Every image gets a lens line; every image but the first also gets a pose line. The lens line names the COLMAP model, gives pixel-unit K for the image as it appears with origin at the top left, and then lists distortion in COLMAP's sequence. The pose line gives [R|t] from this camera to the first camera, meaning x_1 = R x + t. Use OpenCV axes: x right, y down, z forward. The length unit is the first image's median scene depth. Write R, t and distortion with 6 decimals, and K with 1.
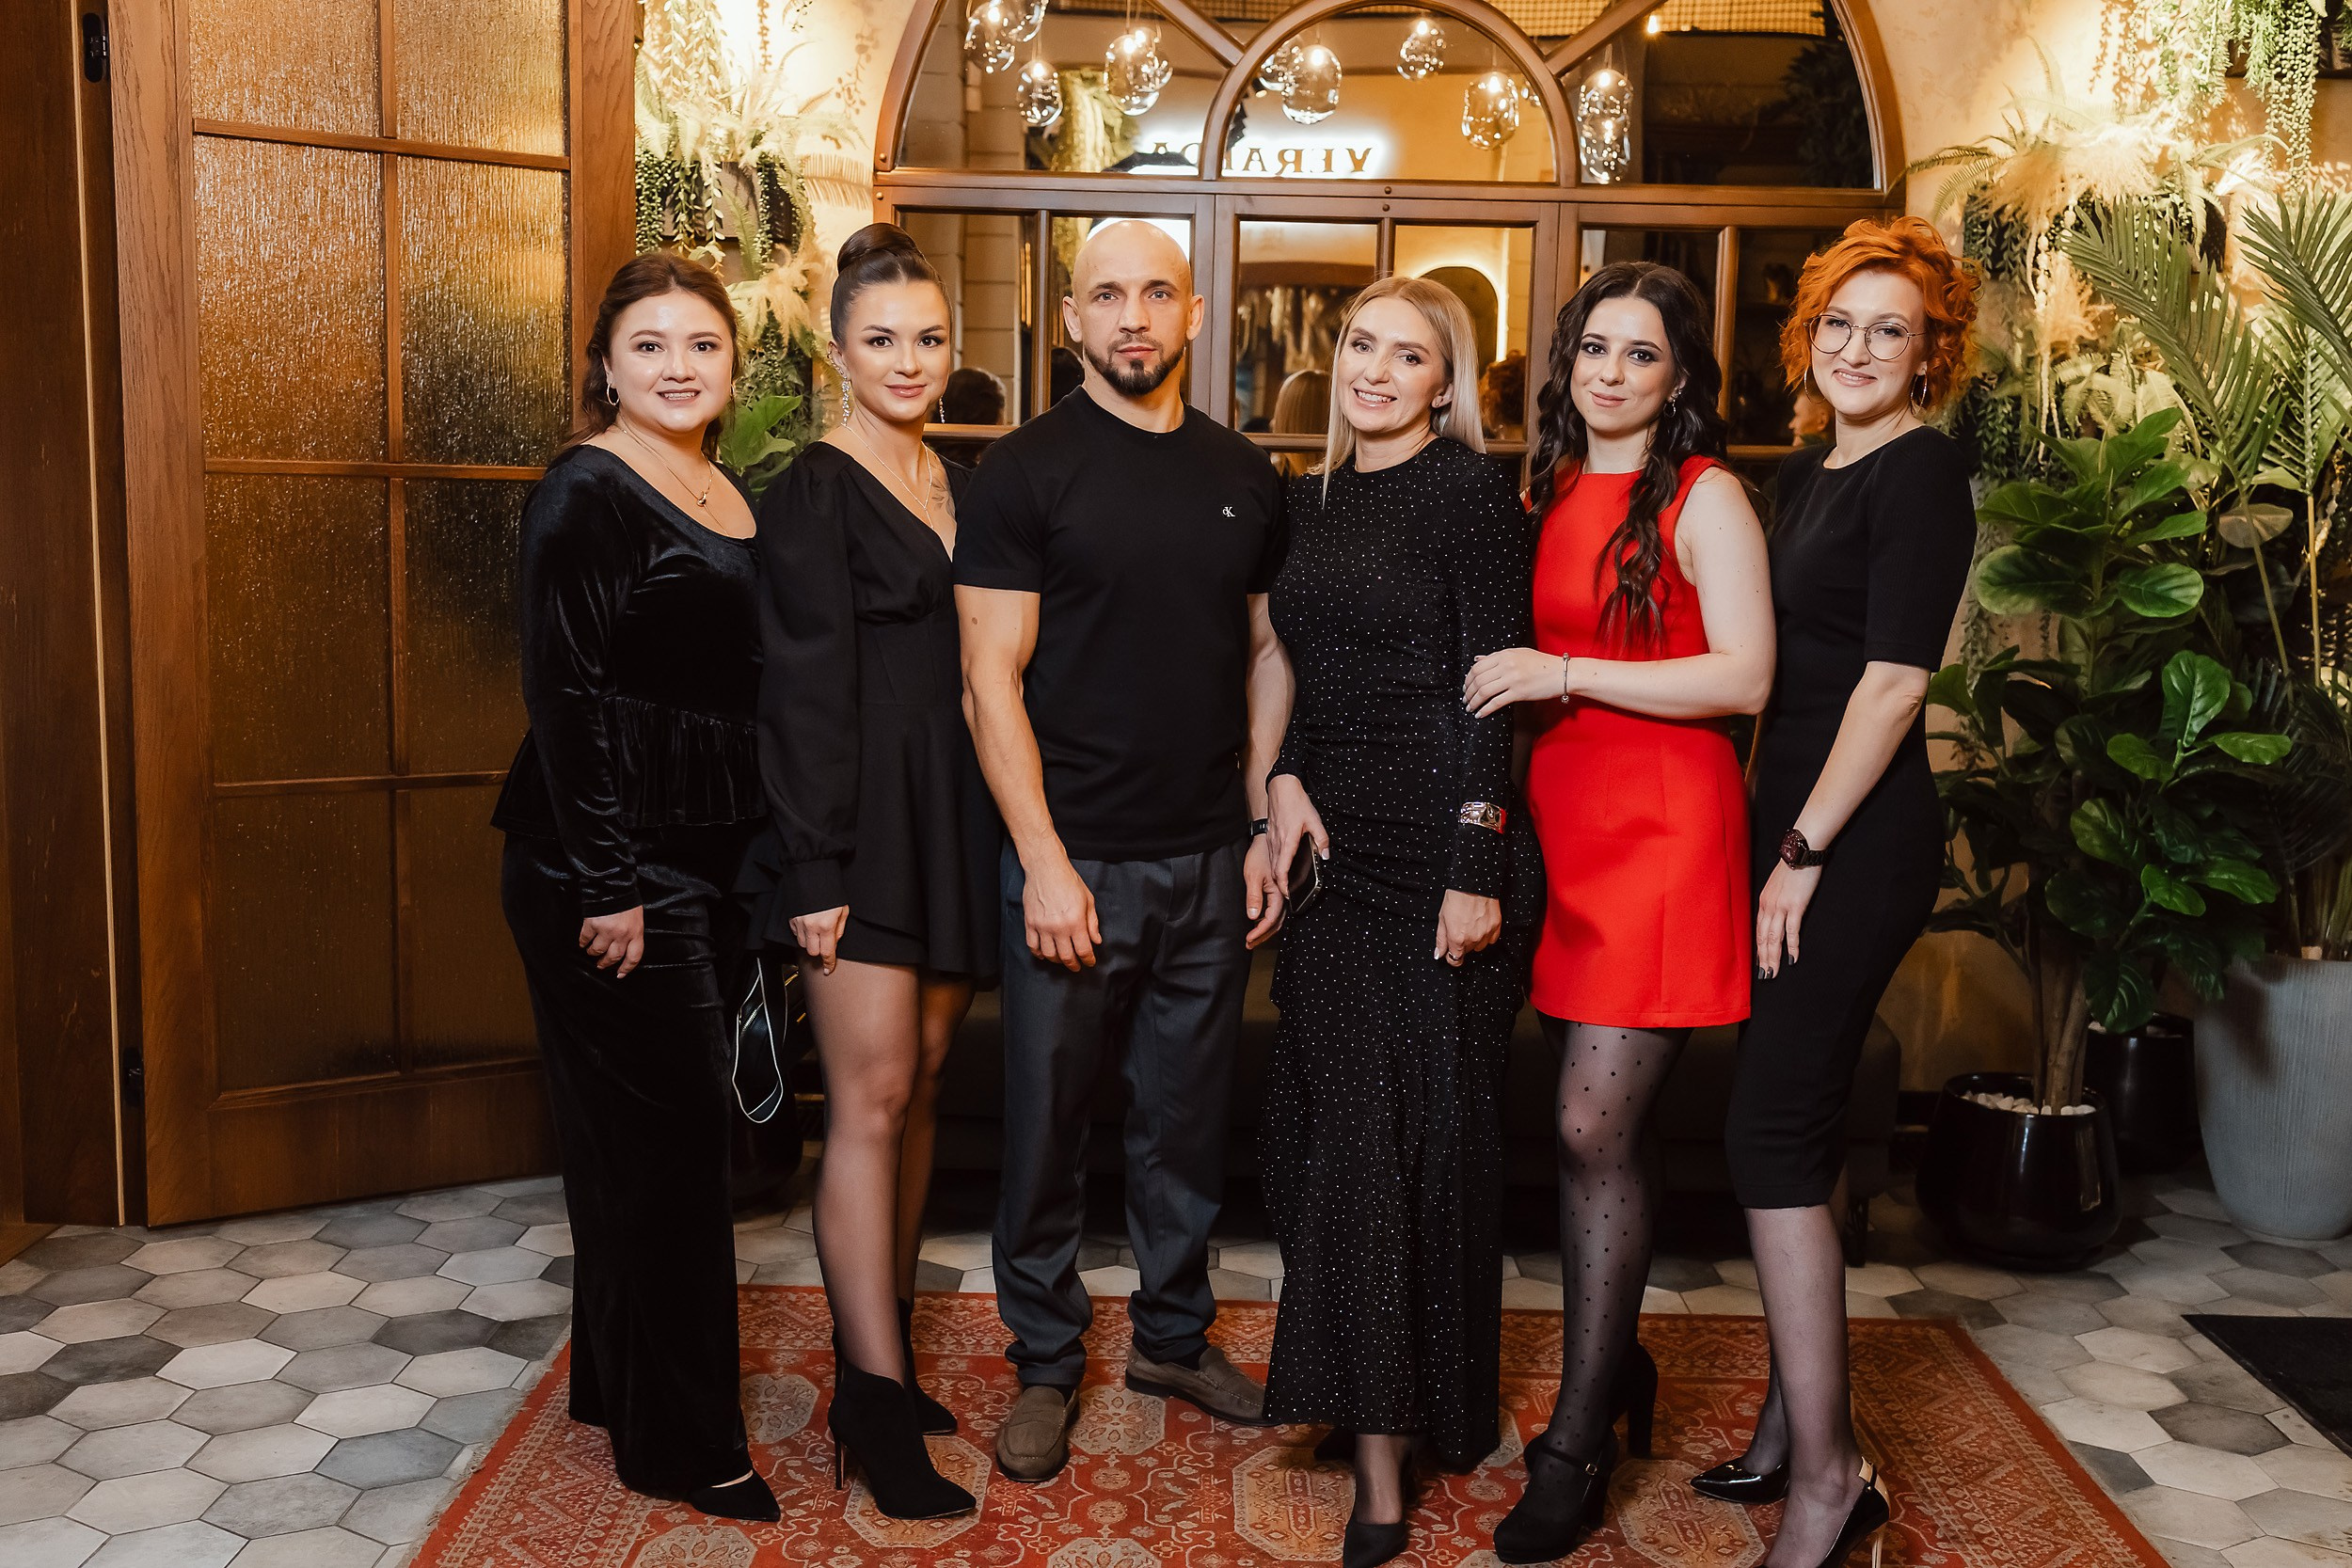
lens RADIAL K [[2671.2, 0, 1187.5], [0, 2671.2, 787.9], [0, 0, 1]] dist [0.045482, 0.000000]
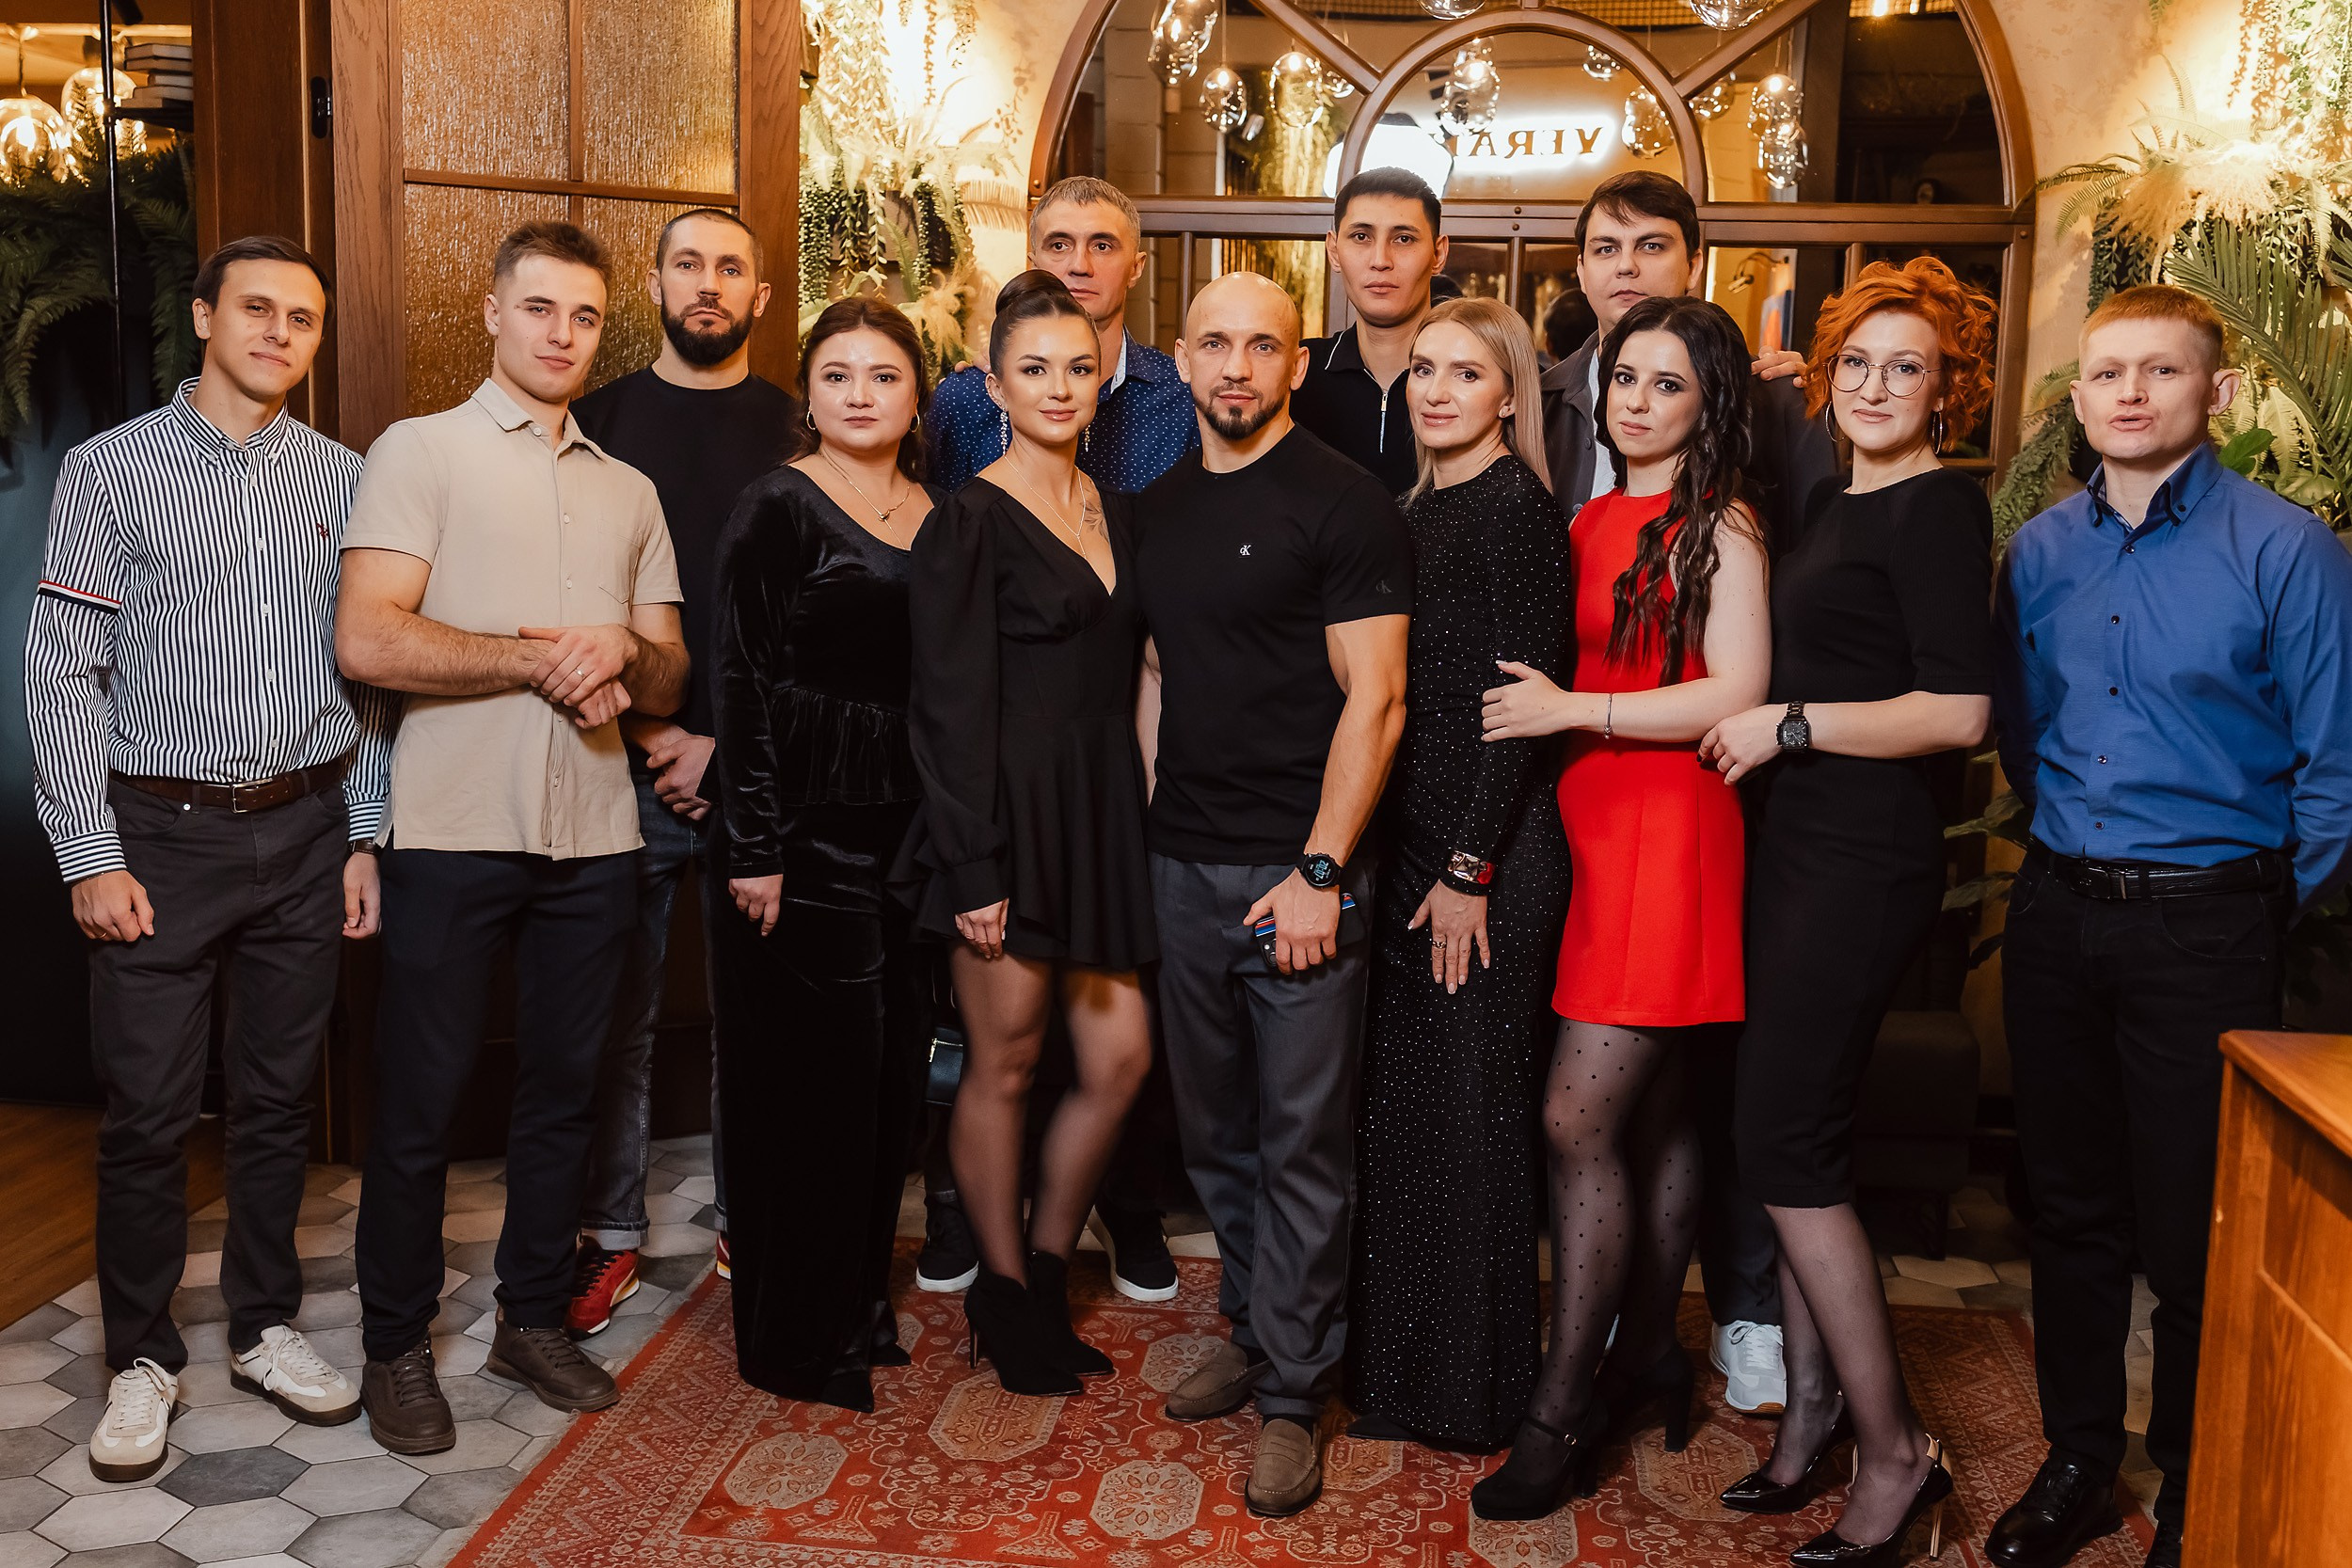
lens RADIAL K [[2802.4, 0, 1108.5], [0, 2802.4, 803.4], [0, 0, 1]] dist [0.043783, 0.000000]
pose [[0.992085, 0.017402, -0.124356, 0.058486], [-0.016445, 0.999827, 0.008712, -0.001254], [0.124486, -0.006598, 0.992199, -0.100785]]
